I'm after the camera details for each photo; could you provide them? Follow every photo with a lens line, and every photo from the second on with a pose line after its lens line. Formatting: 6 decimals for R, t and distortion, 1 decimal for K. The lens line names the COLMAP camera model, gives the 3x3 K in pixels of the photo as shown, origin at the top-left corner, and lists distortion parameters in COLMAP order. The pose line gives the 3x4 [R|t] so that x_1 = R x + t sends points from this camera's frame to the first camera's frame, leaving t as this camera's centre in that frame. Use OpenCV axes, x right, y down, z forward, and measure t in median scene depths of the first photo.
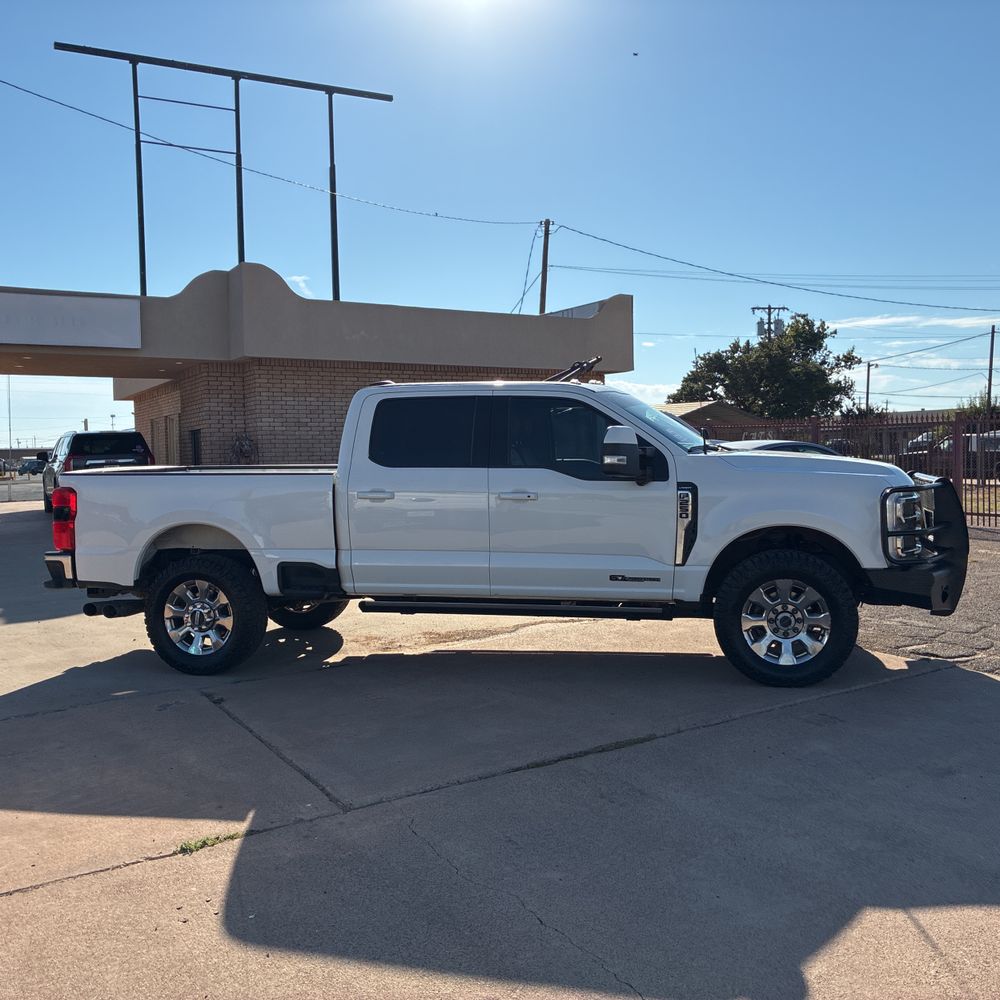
lens RADIAL K [[1004.7, 0, 500.0], [0, 1004.7, 498.5], [0, 0, 1]] dist [0.020937, 0.000000]
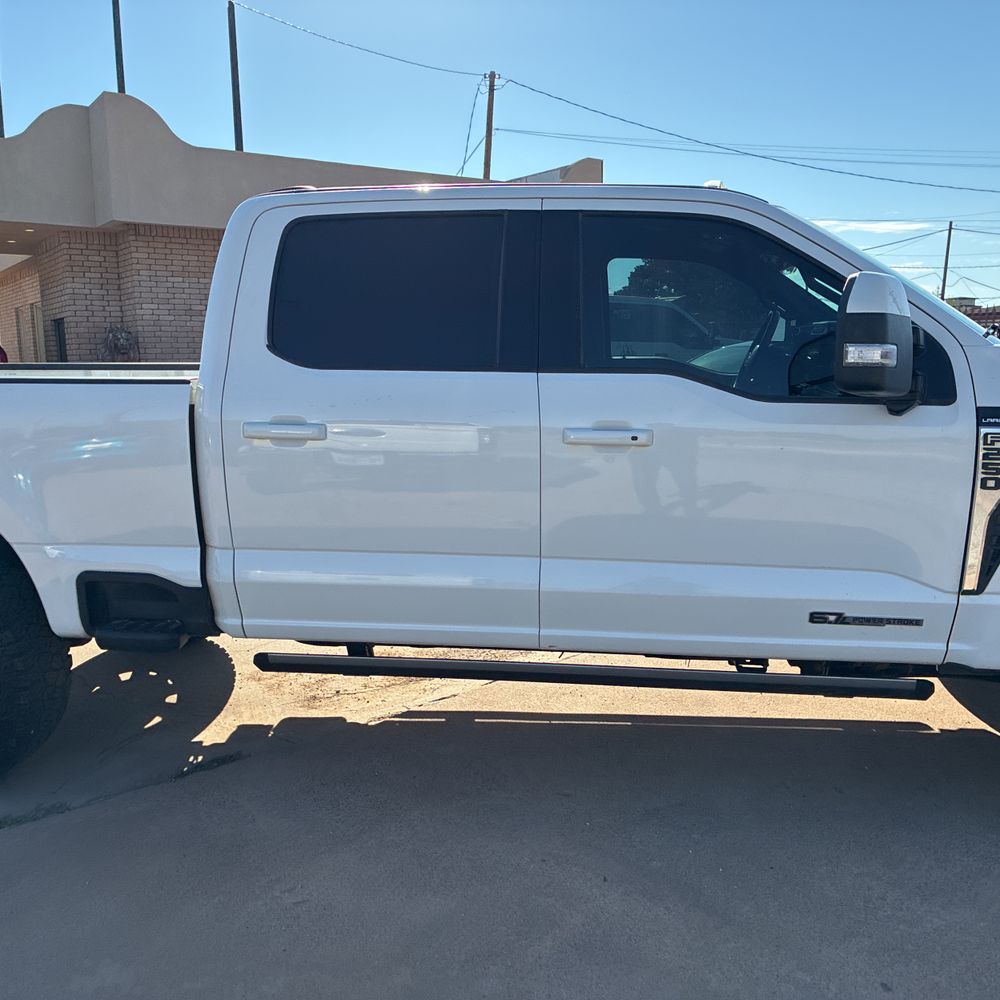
lens RADIAL K [[1004.7, 0, 510.0], [0, 1004.7, 521.6], [0, 0, 1]] dist [0.020937, 0.000000]
pose [[0.996162, -0.006033, 0.087321, -0.052215], [-0.004352, 0.992974, 0.118254, -0.014090], [-0.087421, -0.118180, 0.989137, 0.450028]]
